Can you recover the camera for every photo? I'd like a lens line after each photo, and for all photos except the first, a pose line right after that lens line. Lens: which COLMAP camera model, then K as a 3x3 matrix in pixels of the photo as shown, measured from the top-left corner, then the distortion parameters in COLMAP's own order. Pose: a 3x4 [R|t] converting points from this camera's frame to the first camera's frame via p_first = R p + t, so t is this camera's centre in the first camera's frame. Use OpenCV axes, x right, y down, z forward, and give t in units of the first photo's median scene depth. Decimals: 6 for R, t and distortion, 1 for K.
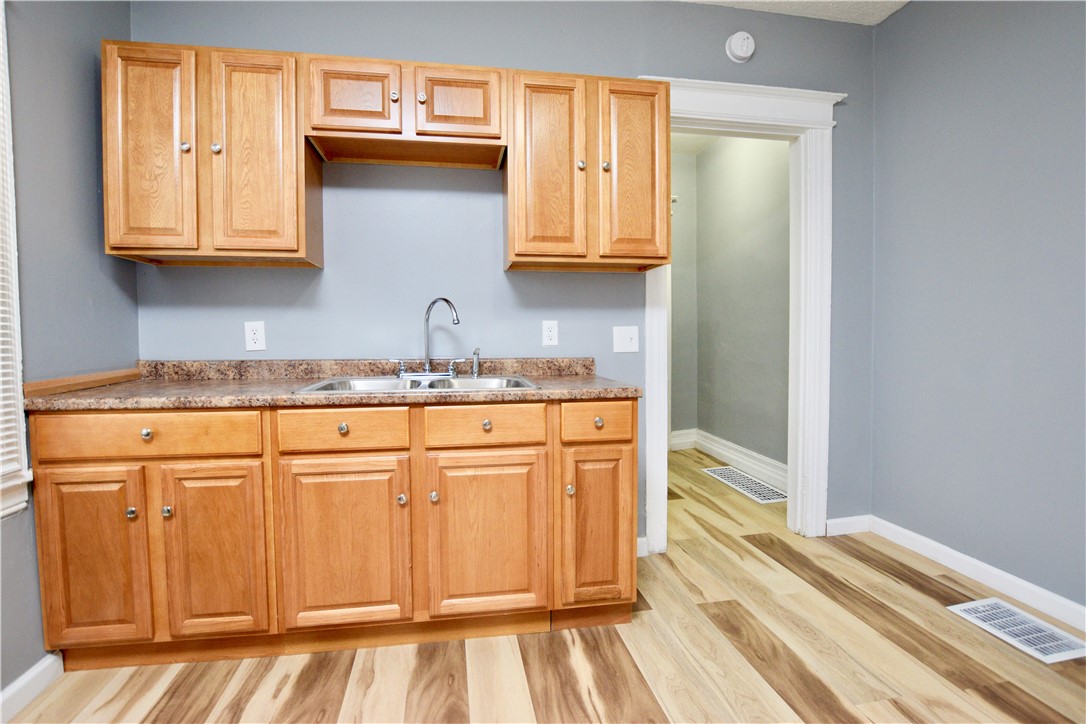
lens RADIAL K [[497.5, 0, 543.2], [0, 497.5, 360.4], [0, 0, 1]] dist [-0.026176, 0.002236]
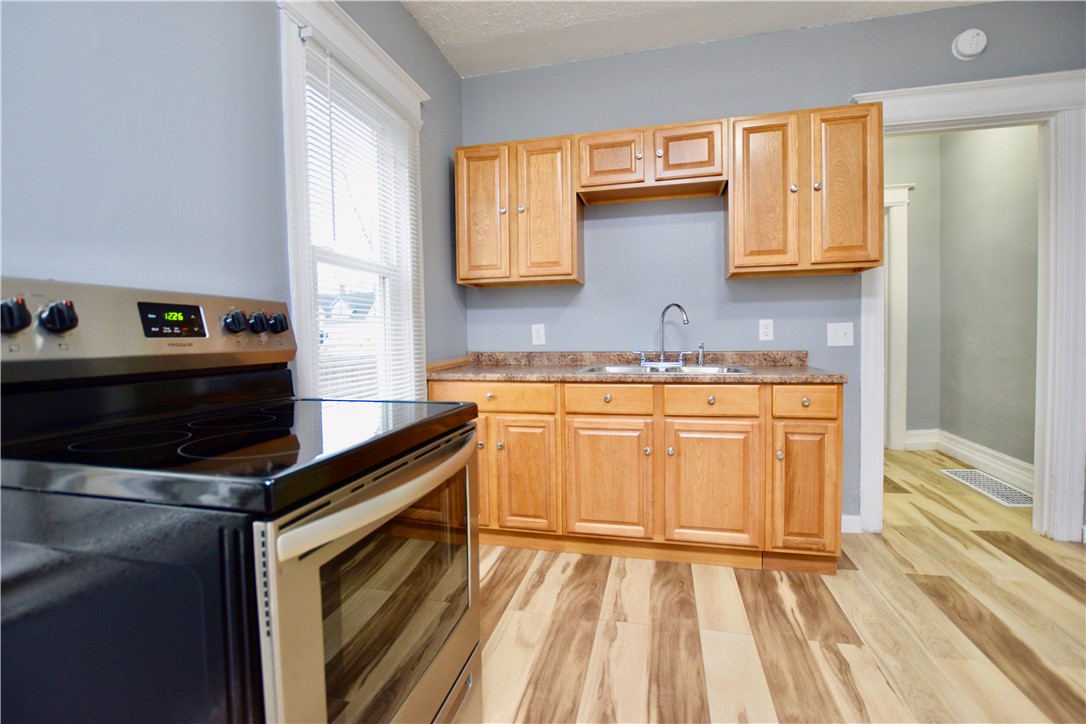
lens RADIAL K [[497.5, 0, 544.8], [0, 497.5, 355.8], [0, 0, 1]] dist [-0.026176, 0.002236]
pose [[0.912562, 0.006524, -0.408887, 0.018642], [-0.007800, 0.999969, -0.001453, 0.014806], [0.408865, 0.004515, 0.912584, -0.341518]]
